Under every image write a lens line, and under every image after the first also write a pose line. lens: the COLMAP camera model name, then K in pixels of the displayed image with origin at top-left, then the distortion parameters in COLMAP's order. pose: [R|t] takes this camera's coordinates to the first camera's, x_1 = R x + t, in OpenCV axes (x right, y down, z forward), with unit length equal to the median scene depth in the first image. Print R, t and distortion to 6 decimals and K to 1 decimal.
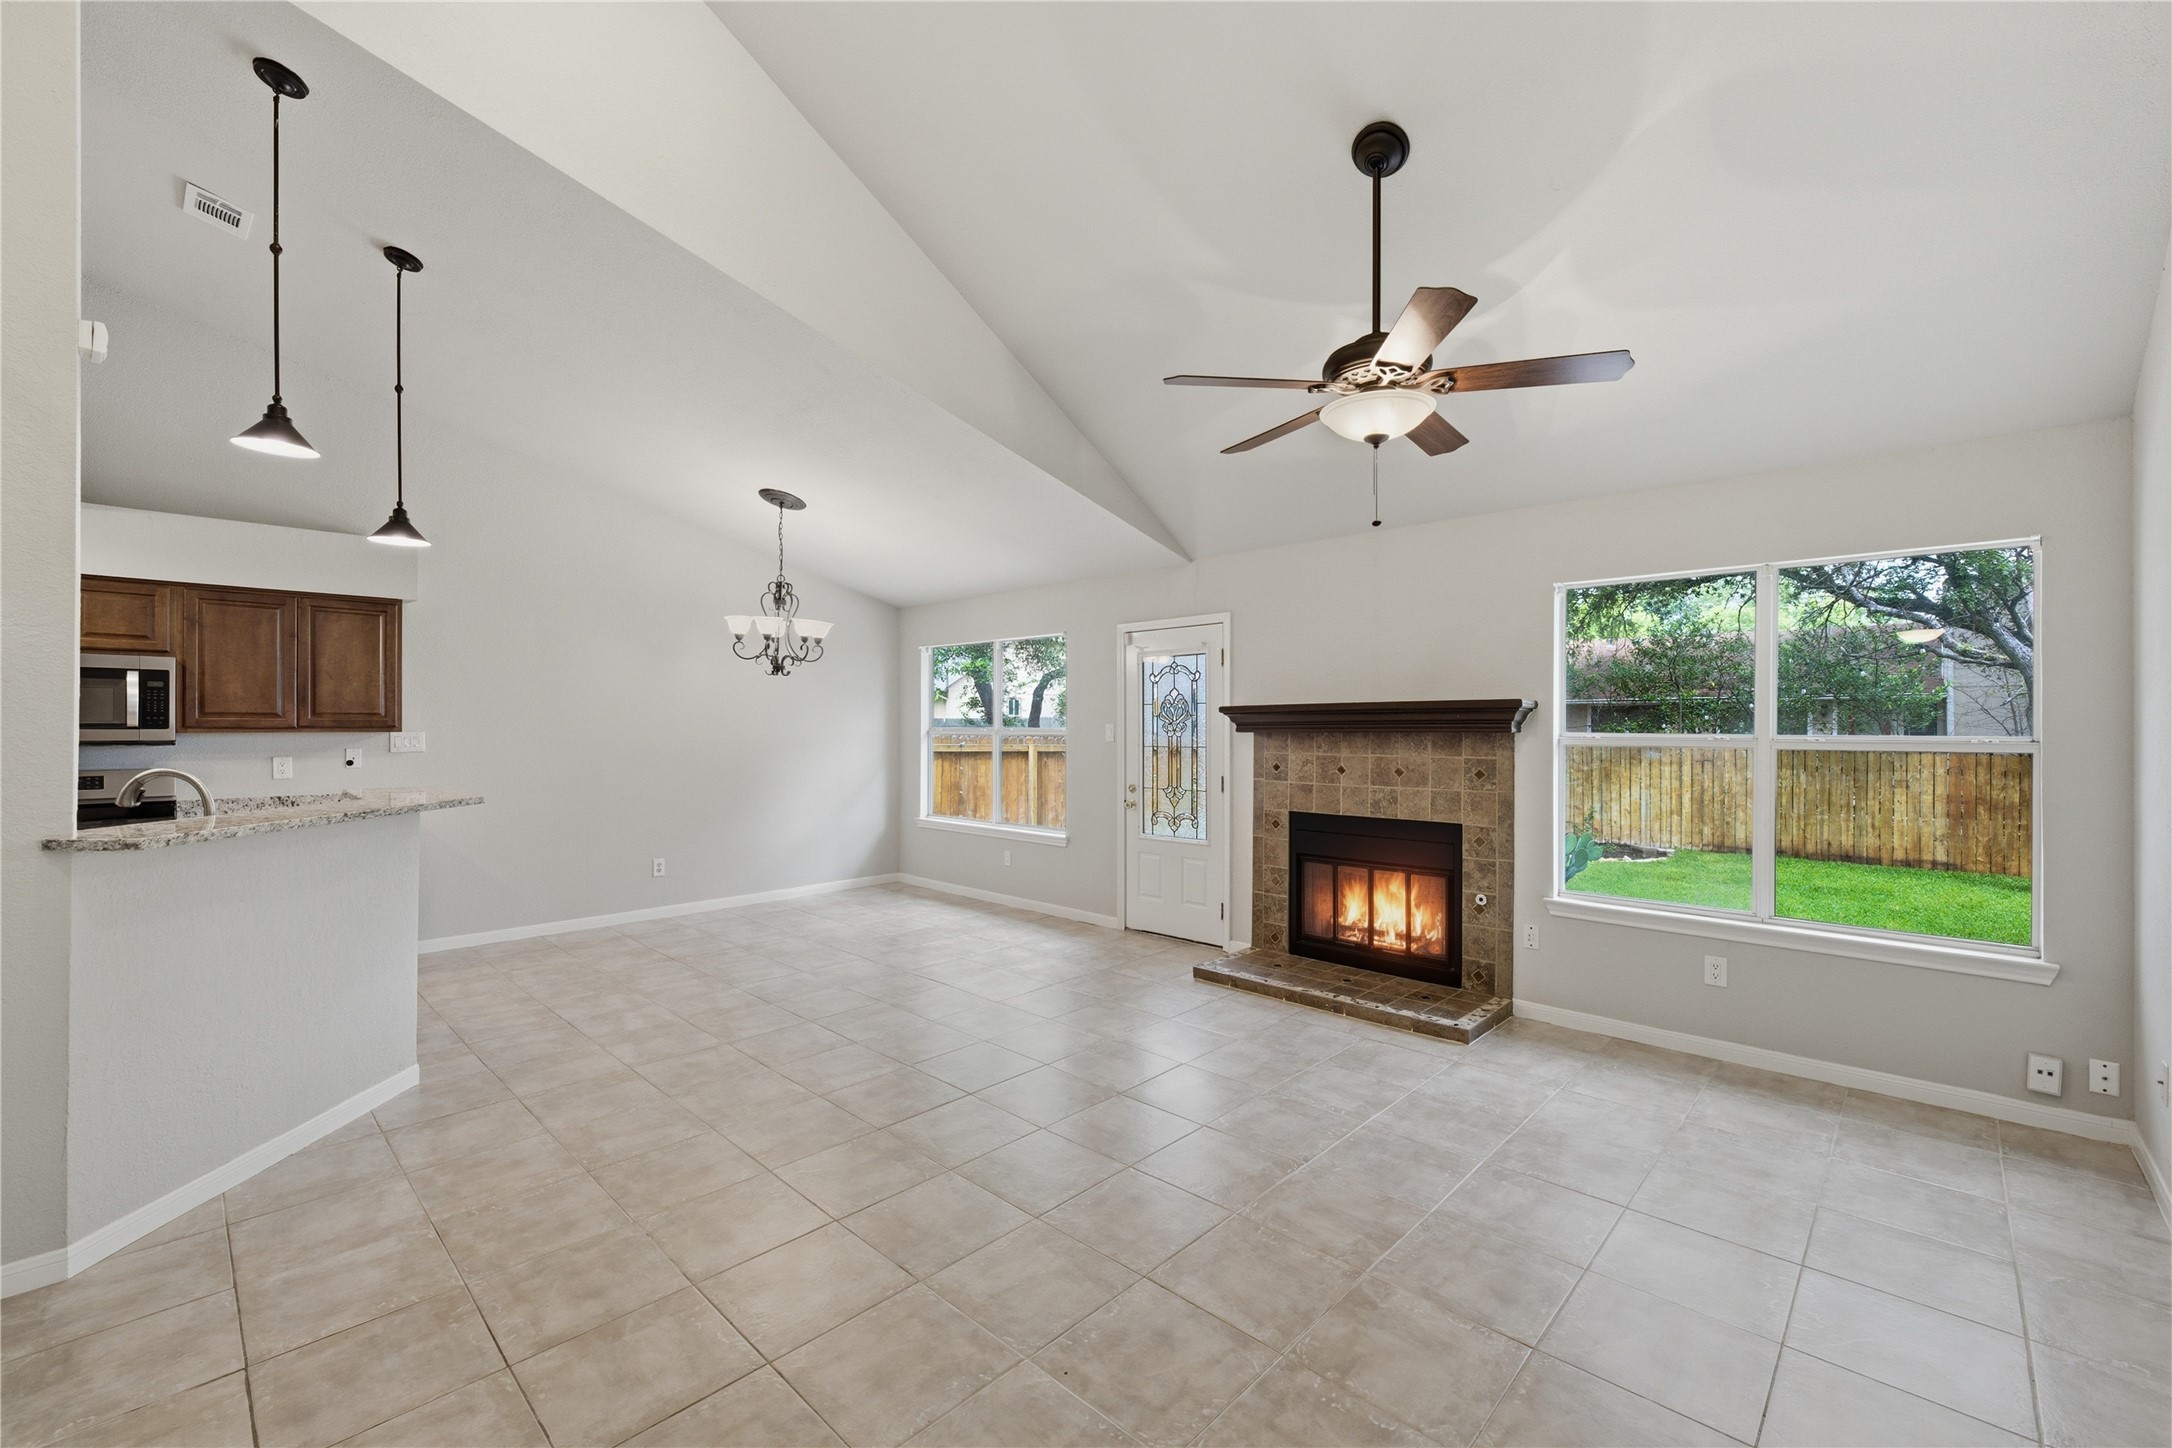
lens RADIAL K [[881.6, 0, 1097.9], [0, 881.6, 718.7], [0, 0, 1]] dist [-0.002792, 0.000078]
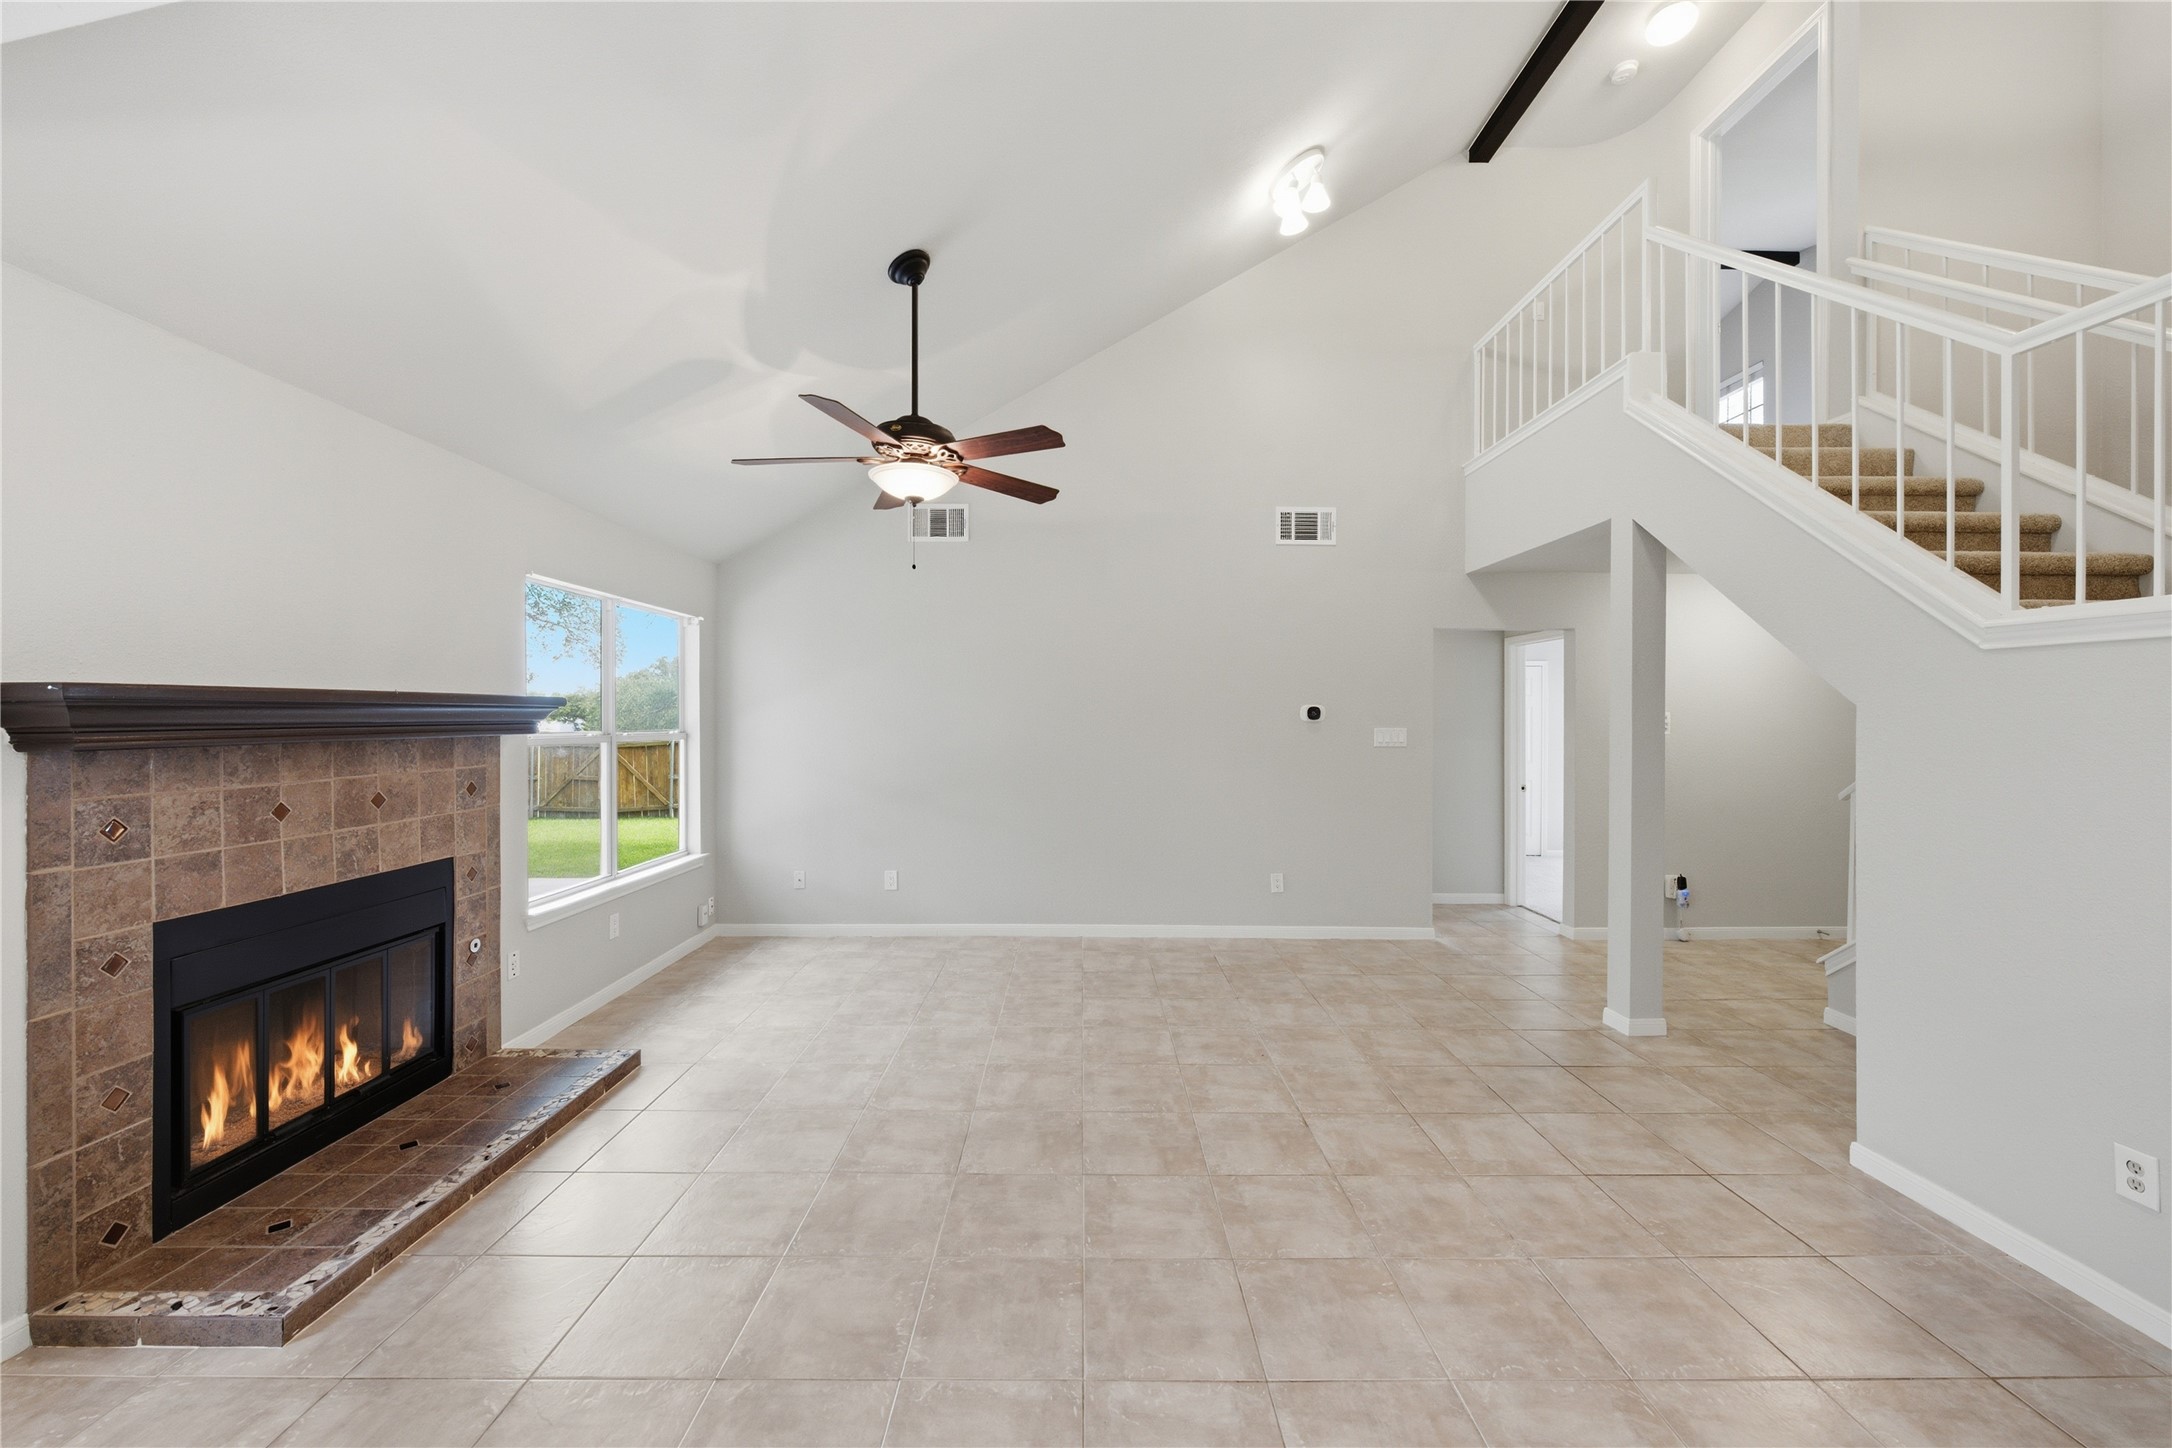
lens RADIAL K [[800.7, 0, 1078.2], [0, 800.7, 718.7], [0, 0, 1]] dist [-0.002037, -0.000088]
pose [[-0.679429, -0.004850, 0.733726, -0.457611], [-0.011250, 0.999929, -0.003808, -0.002396], [-0.733655, -0.010842, -0.679435, 1.081529]]
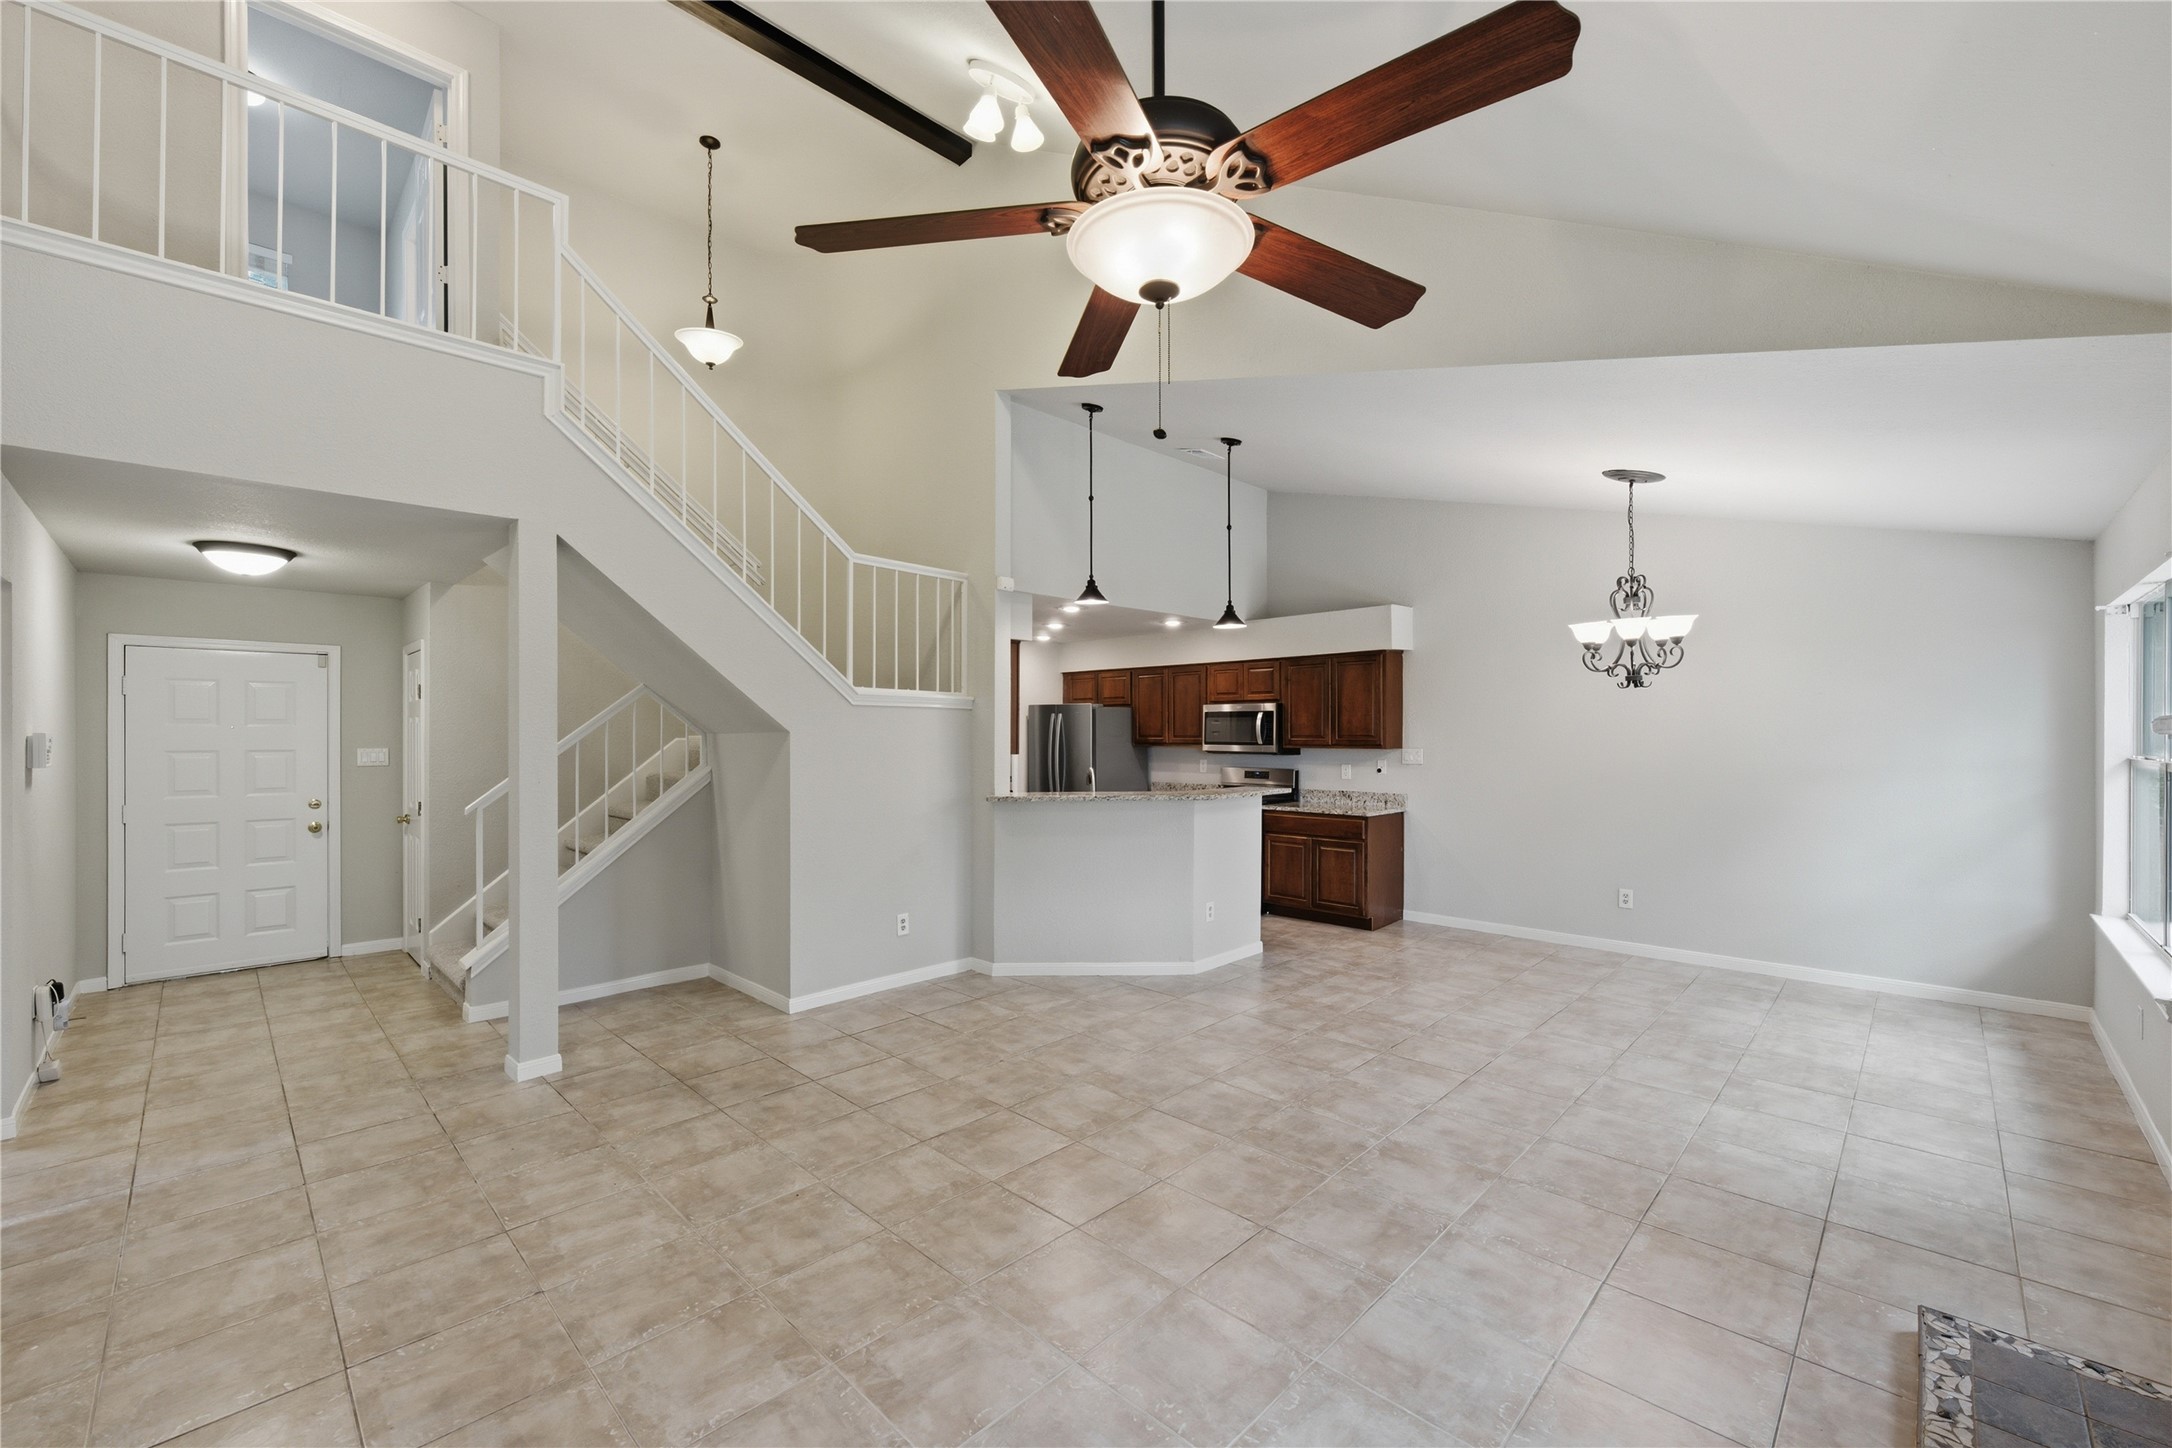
lens RADIAL K [[881.6, 0, 1097.9], [0, 881.6, 718.7], [0, 0, 1]] dist [-0.002792, 0.000078]
pose [[-0.013697, -0.018463, -0.999736, 0.619581], [0.009686, 0.999780, -0.018597, -0.011708], [0.999859, -0.009938, -0.013515, 0.652759]]
